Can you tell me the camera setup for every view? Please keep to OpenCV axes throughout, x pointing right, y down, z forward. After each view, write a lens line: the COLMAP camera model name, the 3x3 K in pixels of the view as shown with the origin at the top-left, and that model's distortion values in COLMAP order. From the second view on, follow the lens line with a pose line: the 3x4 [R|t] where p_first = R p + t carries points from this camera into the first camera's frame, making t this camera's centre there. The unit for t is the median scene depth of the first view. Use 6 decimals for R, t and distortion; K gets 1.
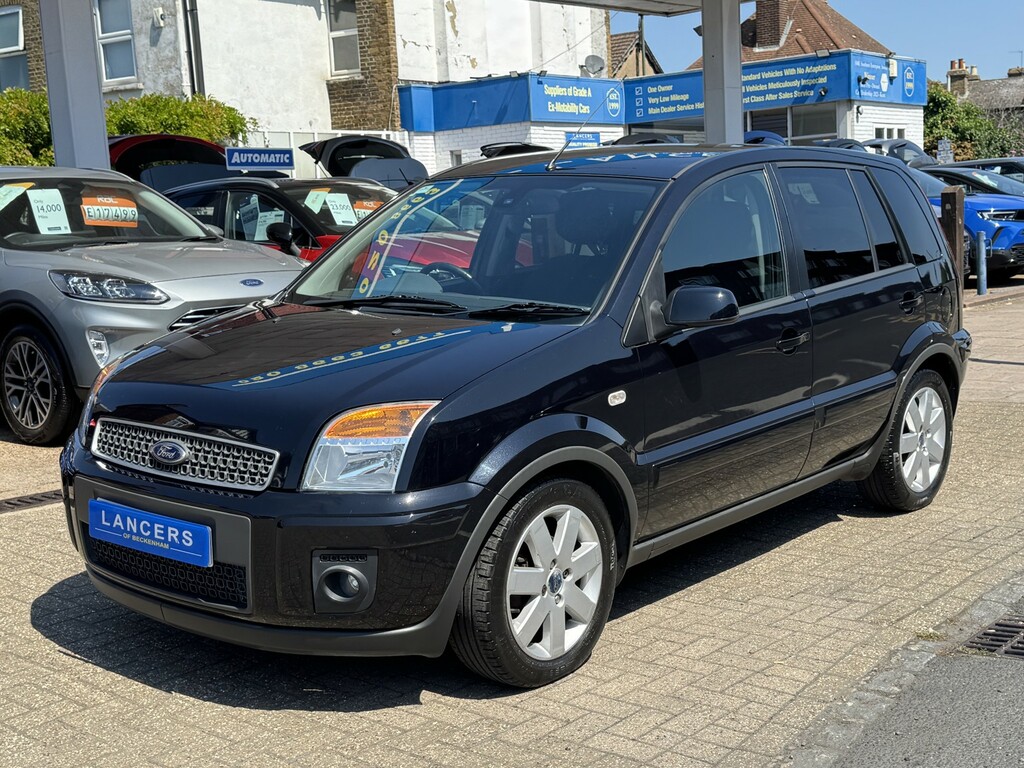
lens RADIAL K [[1348.4, 0, 500.4], [0, 1348.4, 390.4], [0, 0, 1]] dist [0.123989, -0.046998]
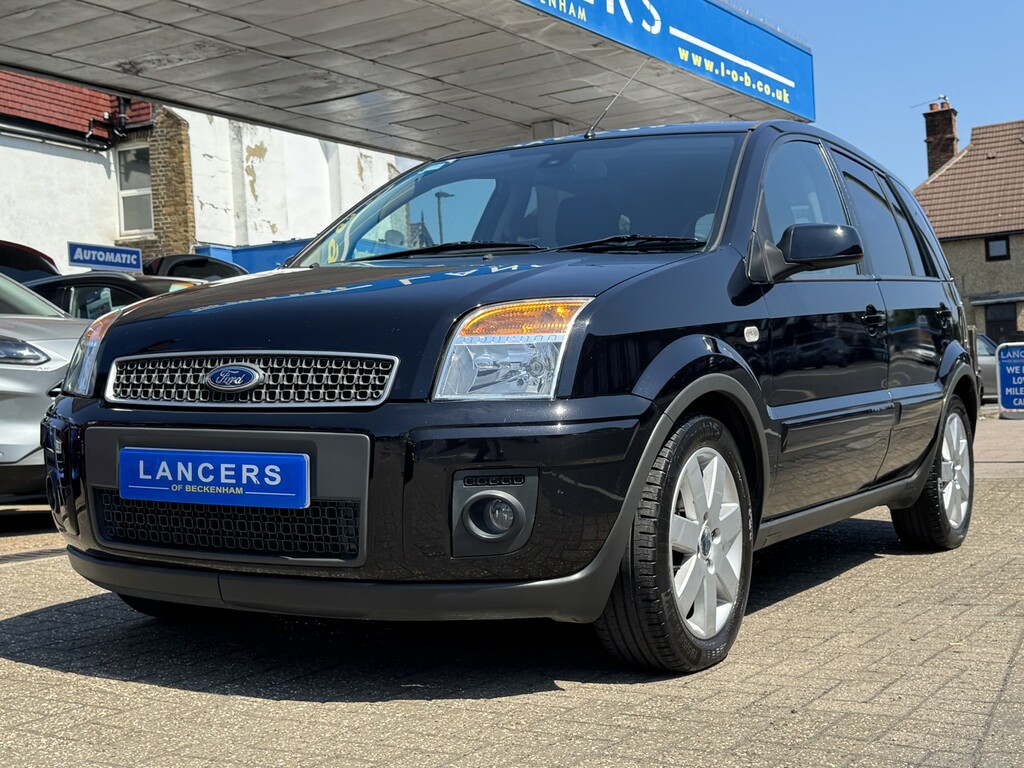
lens RADIAL K [[1391.9, 0, 512.0], [0, 1391.9, 384.0], [0, 0, 1]] dist [0.201511, -0.506814]
pose [[0.984397, 0.003444, 0.175928, -0.159325], [0.023597, 0.988194, -0.151377, 0.122618], [-0.174372, 0.153167, 0.972694, 0.129435]]
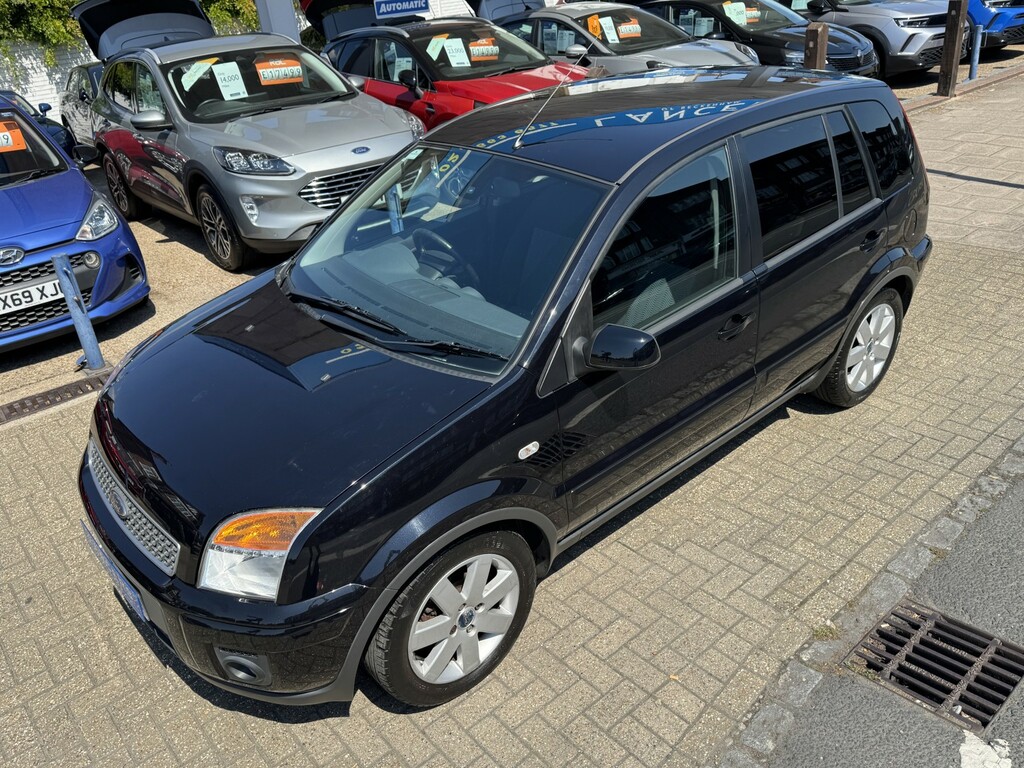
lens RADIAL K [[801.3, 0, 499.8], [0, 801.3, 383.6], [0, 0, 1]] dist [0.053025, -0.073997]
pose [[0.986252, 0.031290, -0.162259, 0.119826], [0.025967, 0.940365, 0.339174, -0.185719], [0.163196, -0.338725, 0.926624, 0.327017]]
